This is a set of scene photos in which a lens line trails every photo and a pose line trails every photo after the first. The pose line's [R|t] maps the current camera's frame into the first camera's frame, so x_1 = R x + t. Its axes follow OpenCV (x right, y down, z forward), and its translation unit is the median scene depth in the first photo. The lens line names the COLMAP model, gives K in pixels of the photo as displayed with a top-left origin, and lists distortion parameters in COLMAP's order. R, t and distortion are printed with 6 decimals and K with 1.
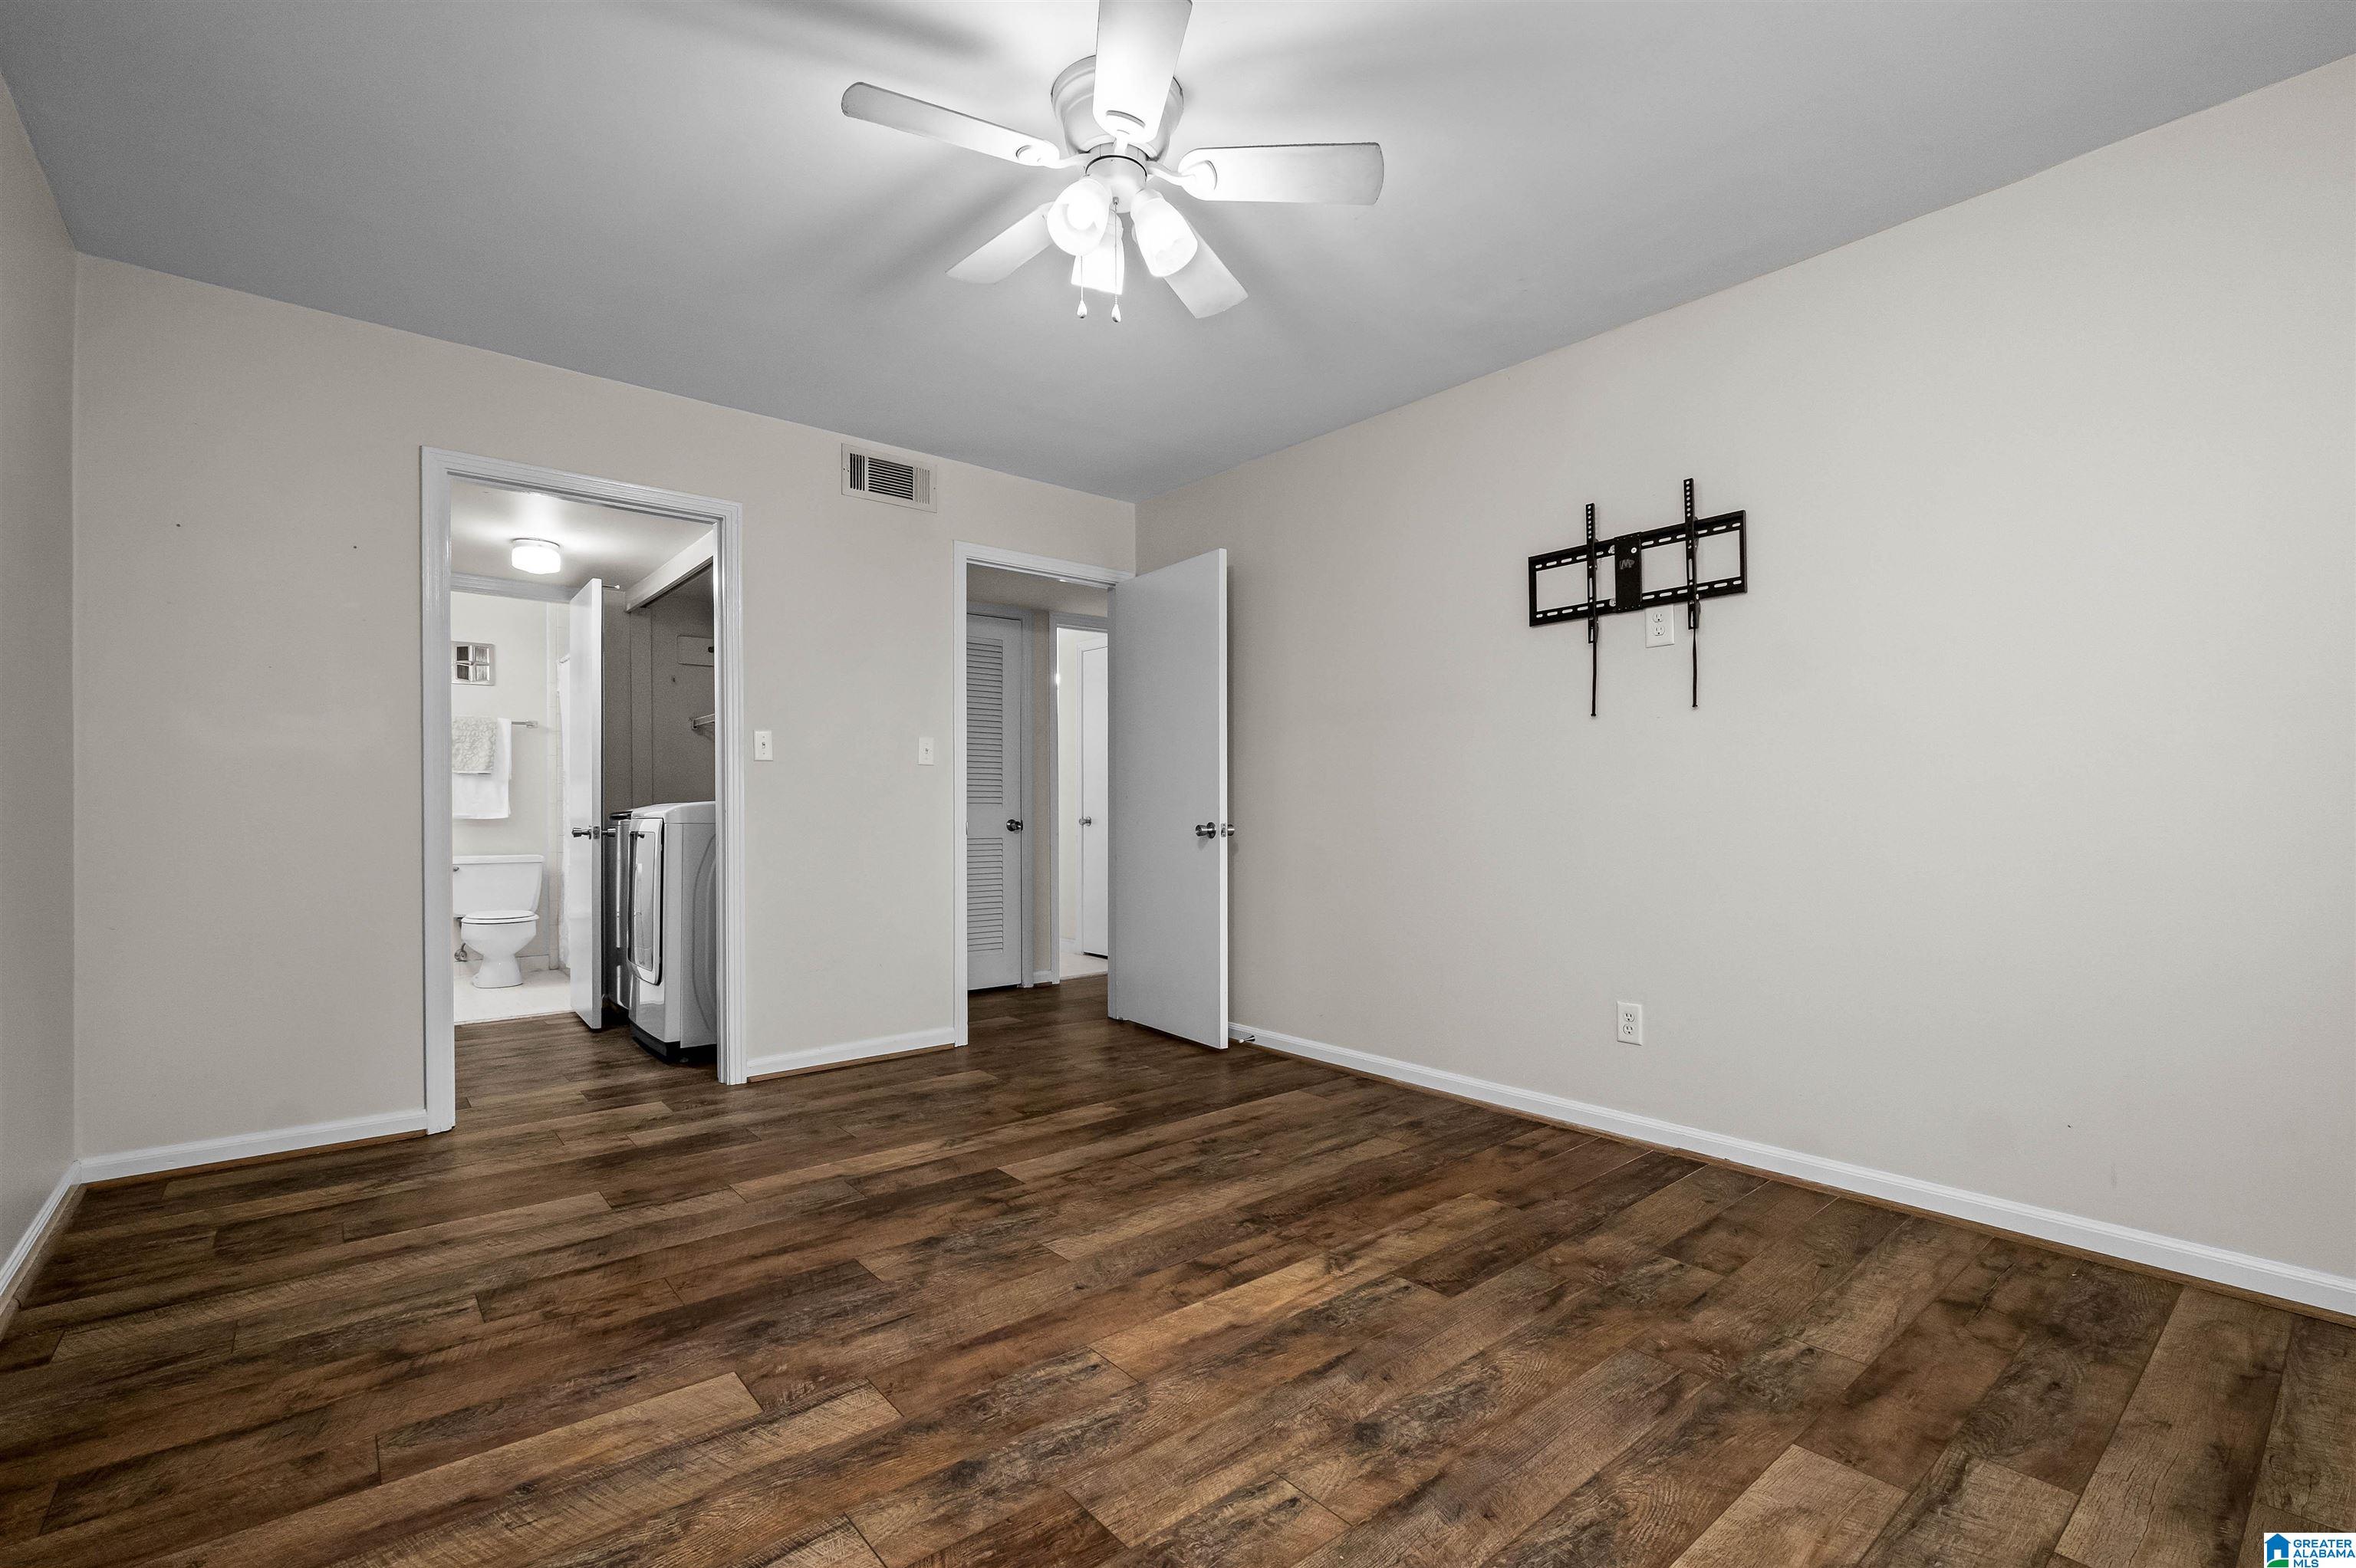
lens RADIAL K [[1044.4, 0, 1178.0], [0, 1044.4, 784.0], [0, 0, 1]] dist [0.026135, 0.000156]
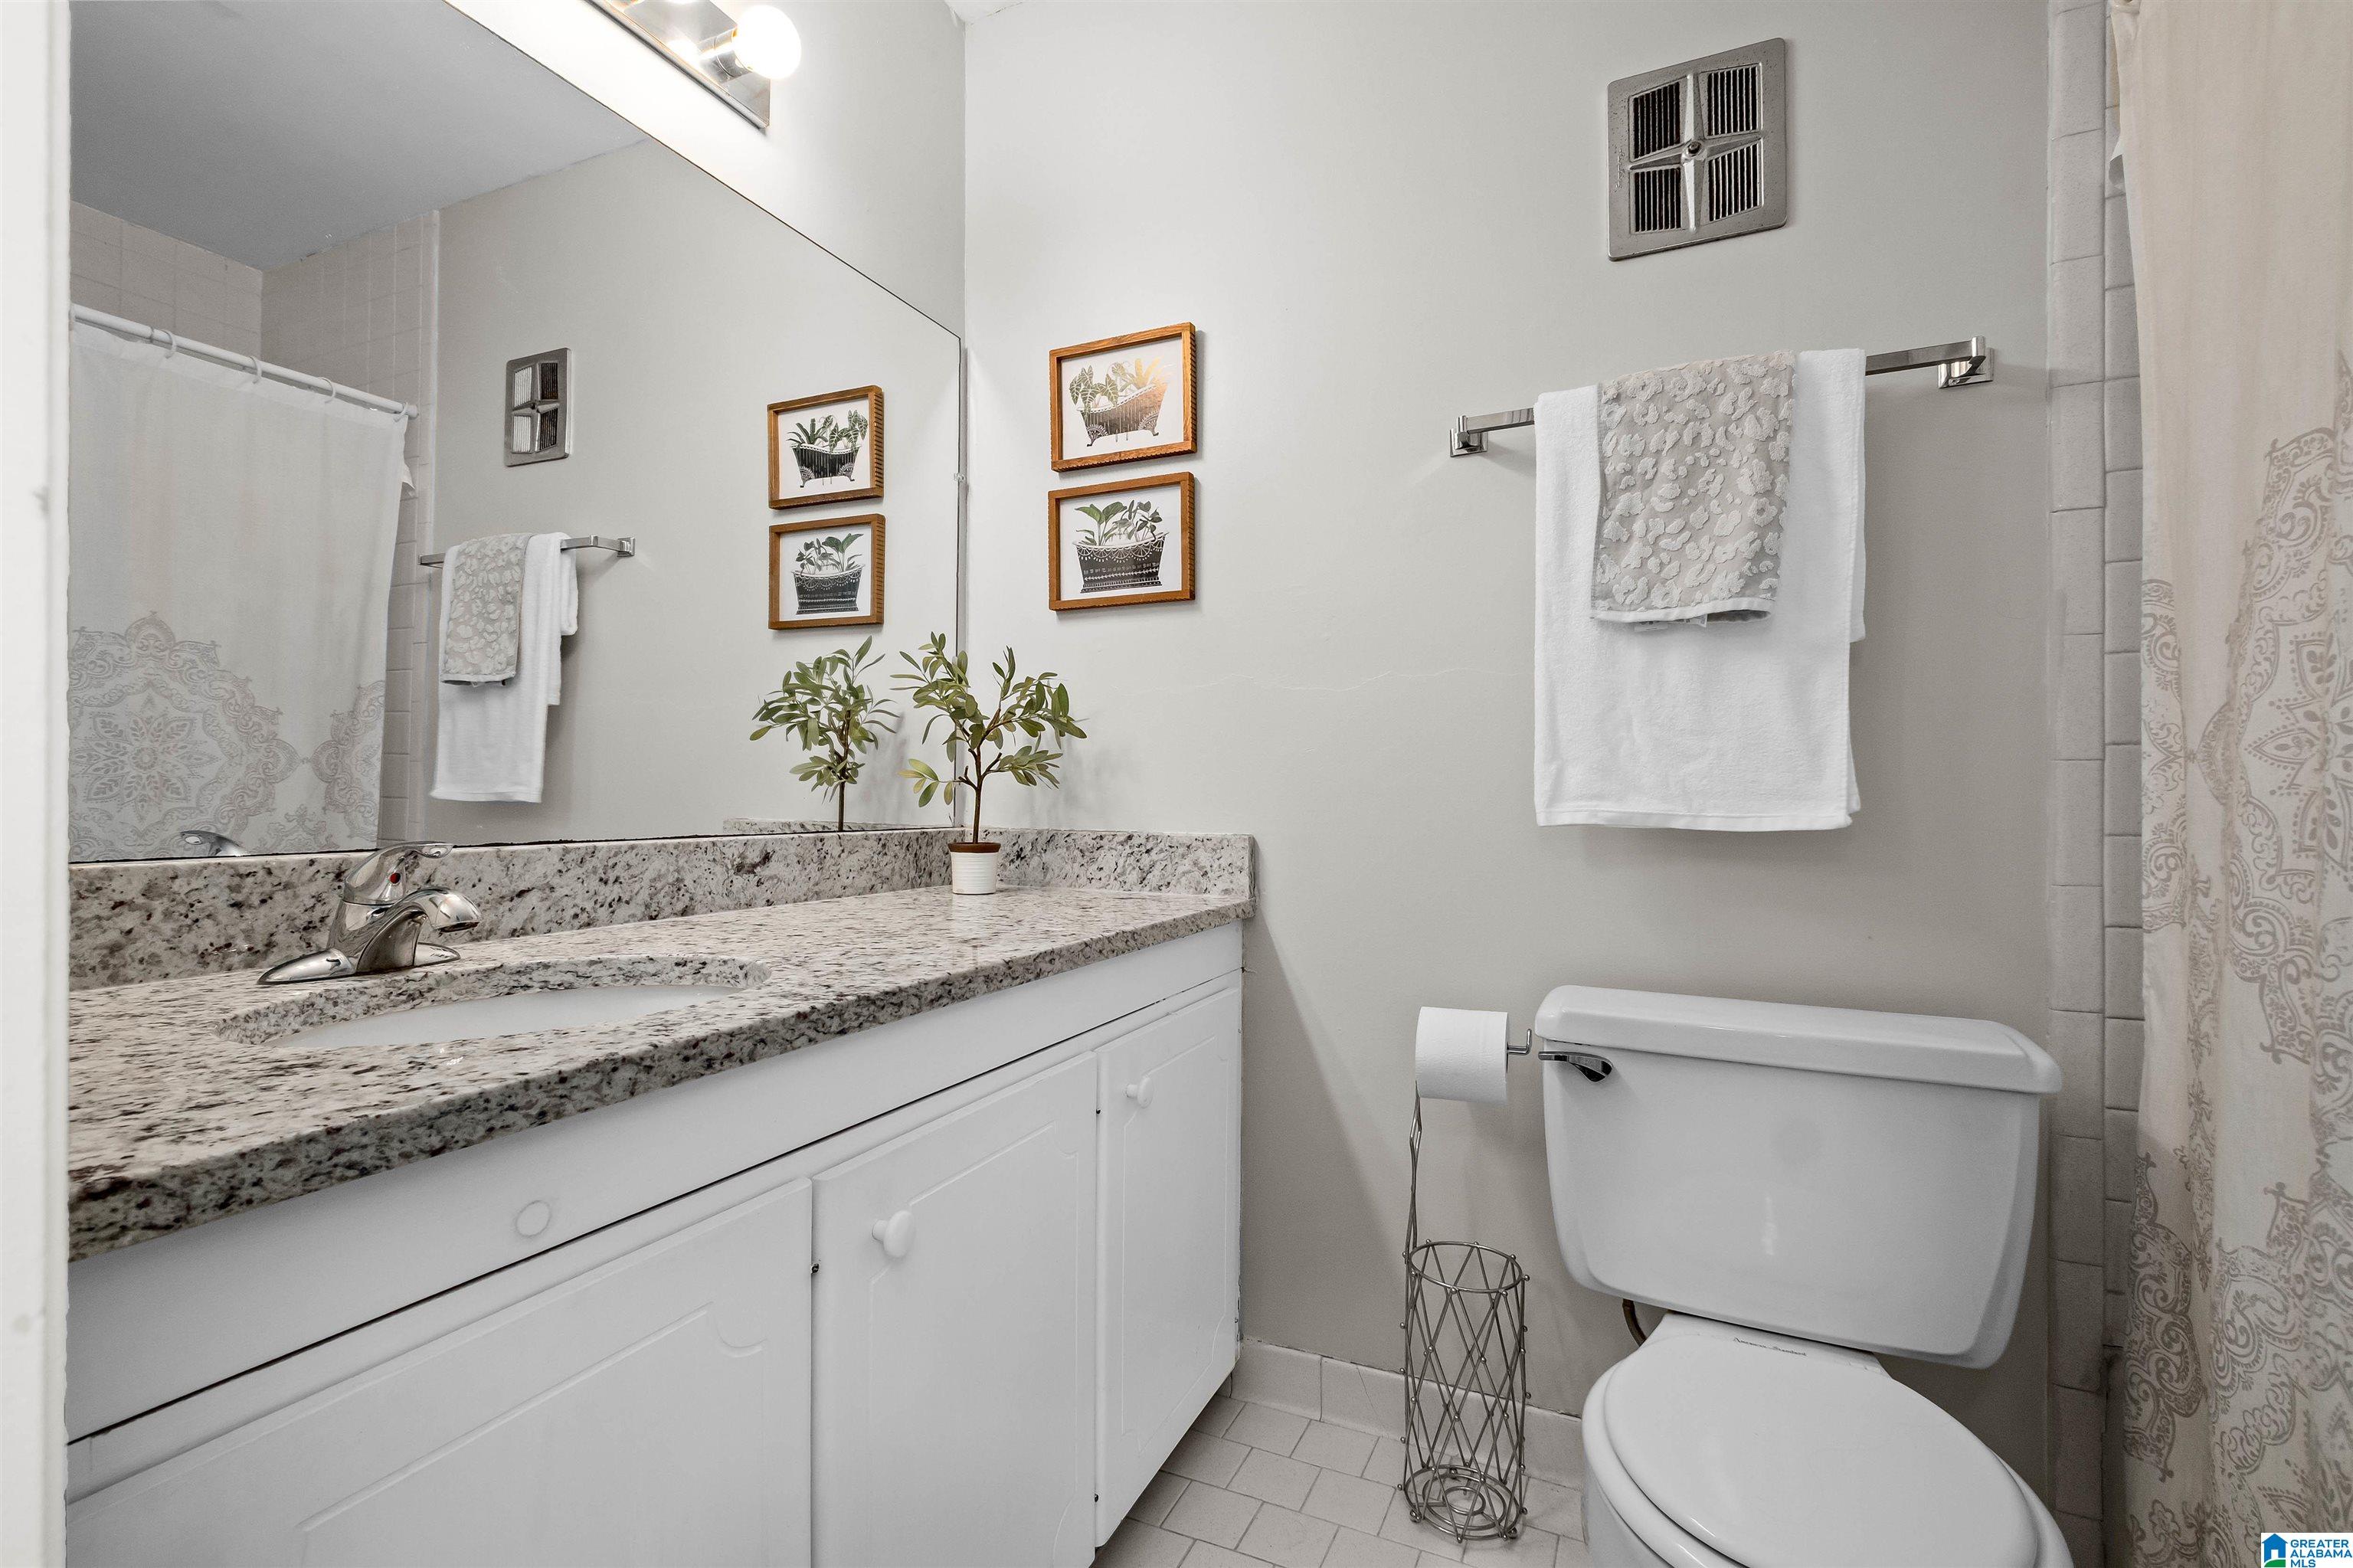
lens RADIAL K [[1043.2, 0, 1176.5], [0, 1043.2, 784.0], [0, 0, 1]] dist [0.026135, 0.000156]
pose [[0.418389, -0.000889, -0.908267, -0.811935], [0.019573, 0.999776, 0.008038, 0.032109], [0.908057, -0.021141, 0.418313, 1.282325]]
